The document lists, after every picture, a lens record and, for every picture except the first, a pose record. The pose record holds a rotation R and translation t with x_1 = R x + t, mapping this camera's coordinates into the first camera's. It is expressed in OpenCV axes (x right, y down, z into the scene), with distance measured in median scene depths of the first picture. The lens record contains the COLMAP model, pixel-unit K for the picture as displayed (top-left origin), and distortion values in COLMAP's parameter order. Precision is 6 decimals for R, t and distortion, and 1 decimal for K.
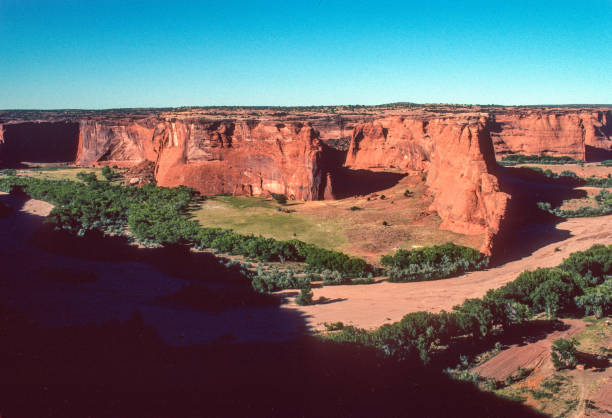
lens RADIAL K [[761.2, 0, 293.3], [0, 761.2, 208.4], [0, 0, 1]] dist [-0.083639, 0.121731]
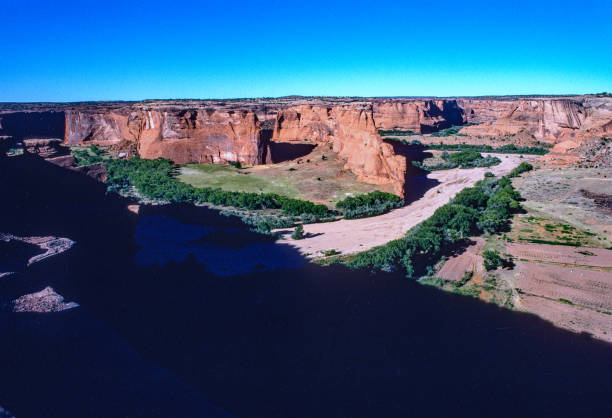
lens RADIAL K [[512.2, 0, 324.7], [0, 512.2, 208.5], [0, 0, 1]] dist [-0.093699, 0.090720]
pose [[0.968577, -0.053850, 0.242814, -0.106484], [0.034546, 0.995945, 0.083071, -0.004912], [-0.246303, -0.072072, 0.966509, 0.044090]]
